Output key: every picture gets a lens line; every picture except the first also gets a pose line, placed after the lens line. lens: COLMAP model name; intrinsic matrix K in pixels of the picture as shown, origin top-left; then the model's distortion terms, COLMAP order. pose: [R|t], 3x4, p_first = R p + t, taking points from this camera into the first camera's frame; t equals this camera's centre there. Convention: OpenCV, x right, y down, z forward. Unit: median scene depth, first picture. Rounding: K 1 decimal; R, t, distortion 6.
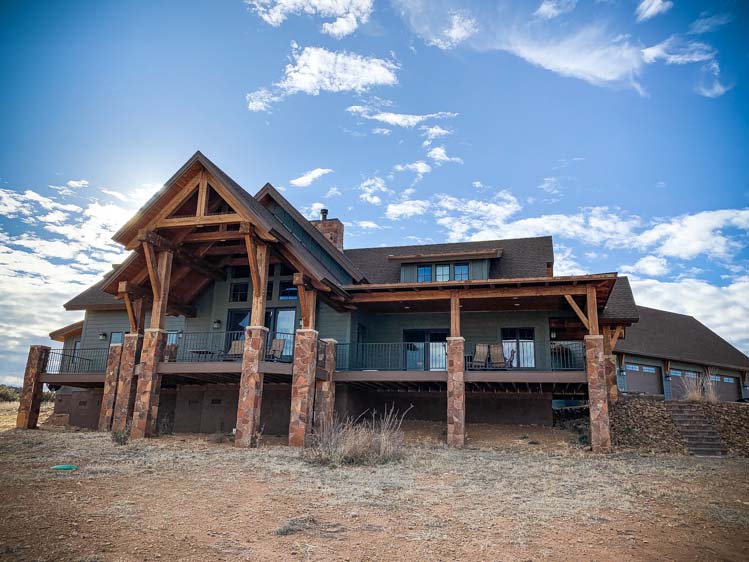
lens RADIAL K [[575.1, 0, 374.5], [0, 575.1, 281.0], [0, 0, 1]] dist [0.047530, -0.005360]
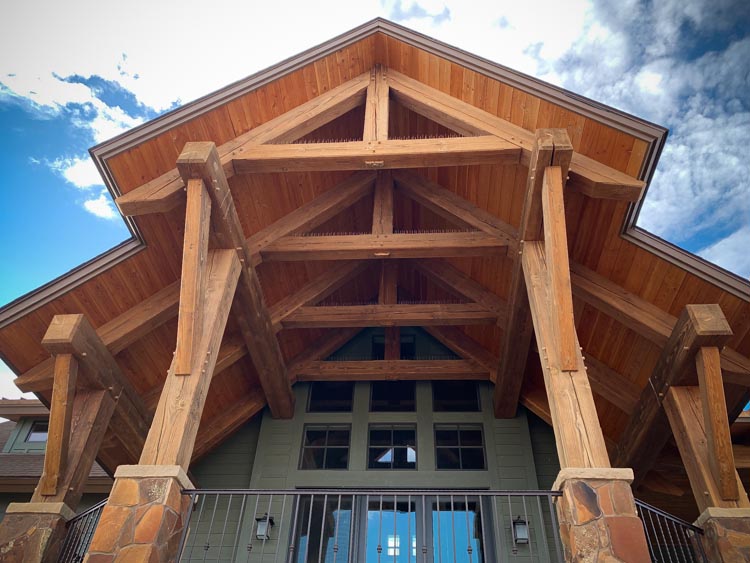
lens RADIAL K [[575.9, 0, 375.0], [0, 575.9, 281.5], [0, 0, 1]] dist [0.047530, -0.005360]
pose [[0.979380, 0.144332, 0.141361, -0.333835], [-0.063890, 0.885077, -0.461038, 0.121945], [-0.191658, 0.442500, 0.876049, 0.718056]]
